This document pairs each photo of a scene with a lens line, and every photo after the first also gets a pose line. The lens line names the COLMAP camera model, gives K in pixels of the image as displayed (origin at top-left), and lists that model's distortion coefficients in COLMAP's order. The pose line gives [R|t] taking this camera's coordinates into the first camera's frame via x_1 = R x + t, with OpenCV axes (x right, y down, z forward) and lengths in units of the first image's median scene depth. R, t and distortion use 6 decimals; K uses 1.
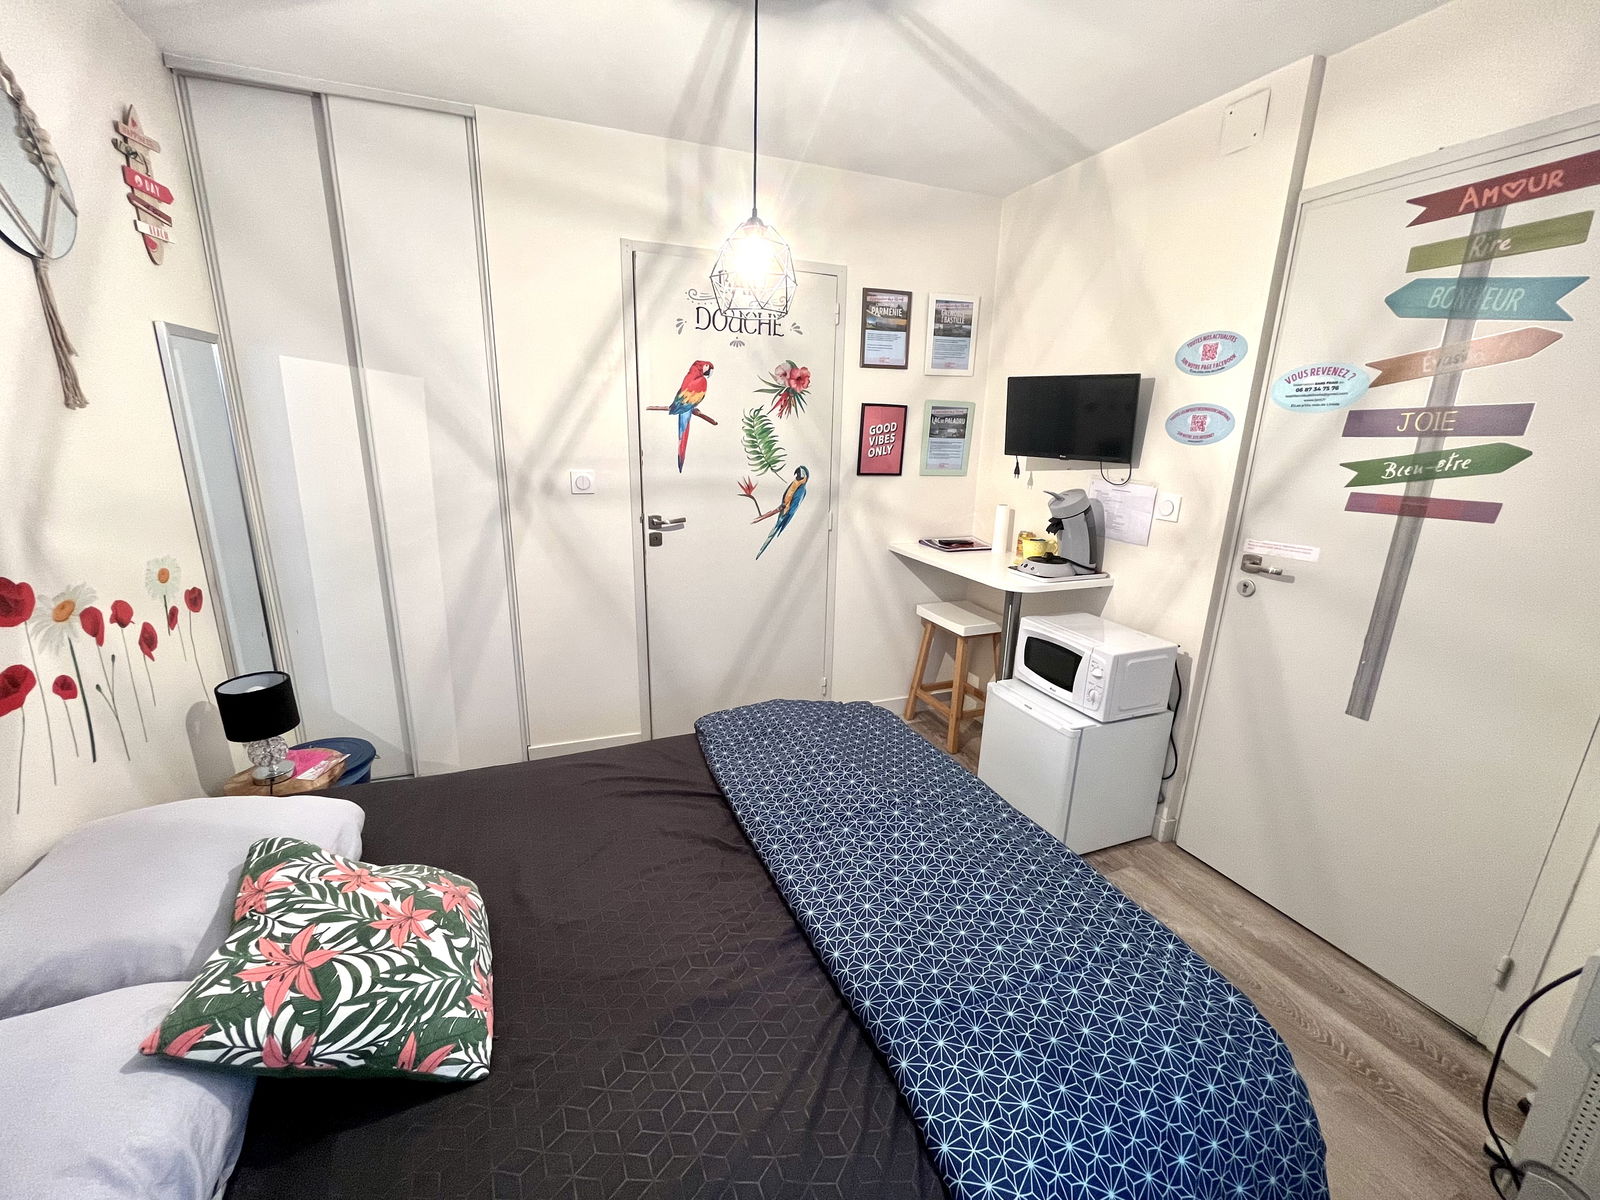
lens RADIAL K [[653.1, 0, 794.5], [0, 653.1, 601.5], [0, 0, 1]] dist [-0.001282, -0.000198]
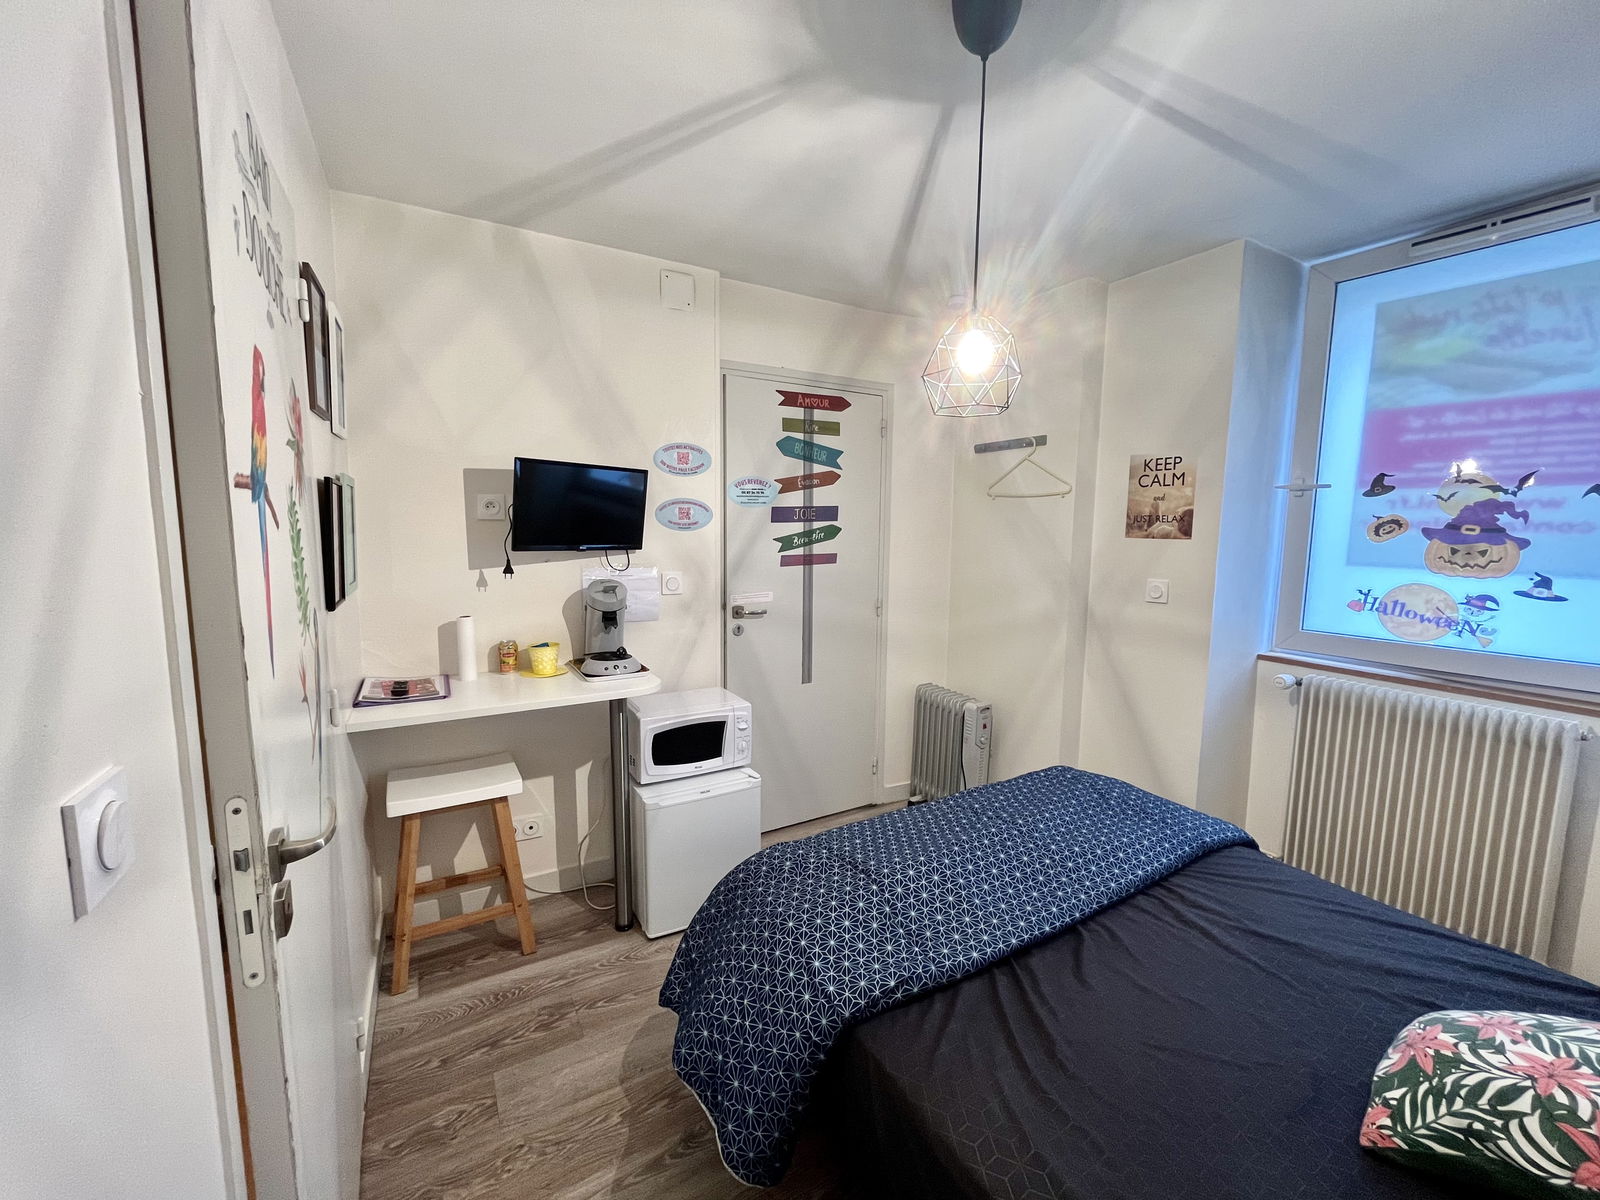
lens RADIAL K [[653.1, 0, 803.2], [0, 653.1, 598.8], [0, 0, 1]] dist [-0.001282, -0.000198]
pose [[-0.148840, -0.141854, 0.978634, -0.841976], [0.241124, 0.954579, 0.175040, -0.363533], [-0.959013, 0.262025, -0.107875, 1.240829]]
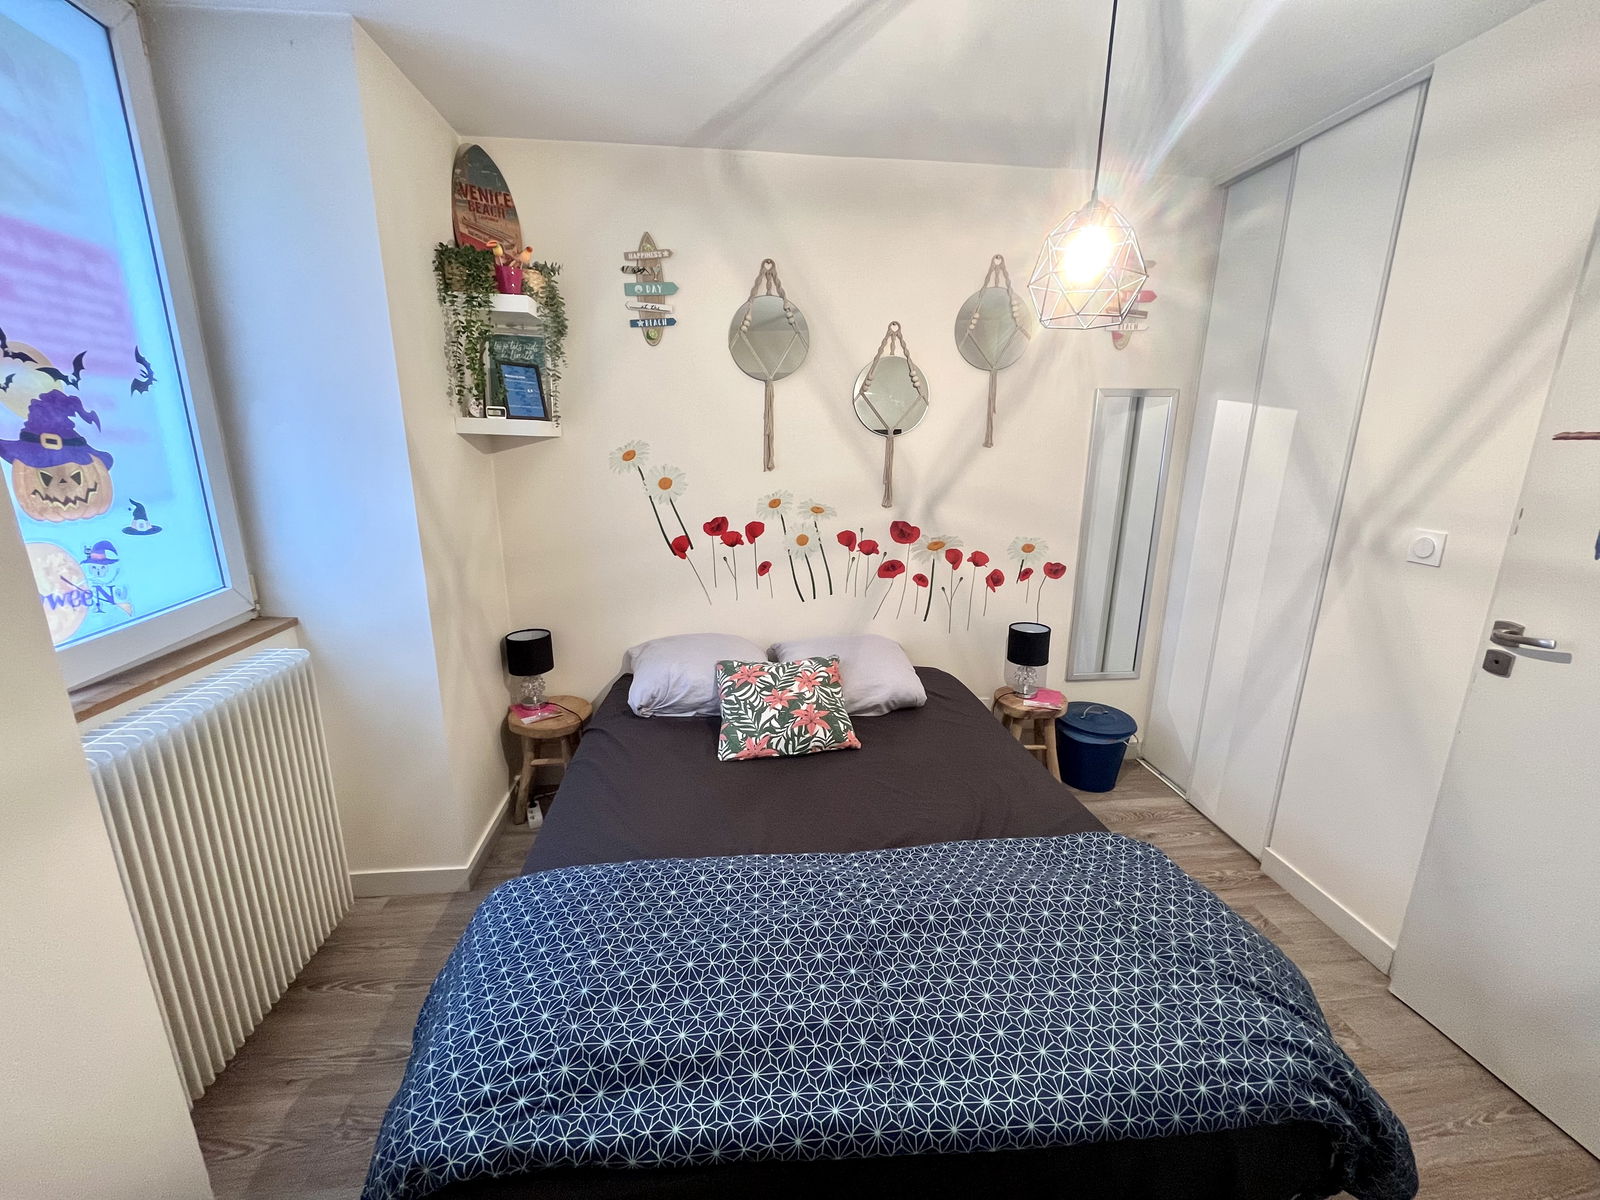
lens RADIAL K [[653.1, 0, 794.6], [0, 653.1, 598.7], [0, 0, 1]] dist [-0.001282, -0.000198]
pose [[-0.266090, 0.208700, -0.941085, 0.764614], [-0.264695, 0.922934, 0.279517, -0.231379], [0.926894, 0.323477, -0.190342, 0.839038]]
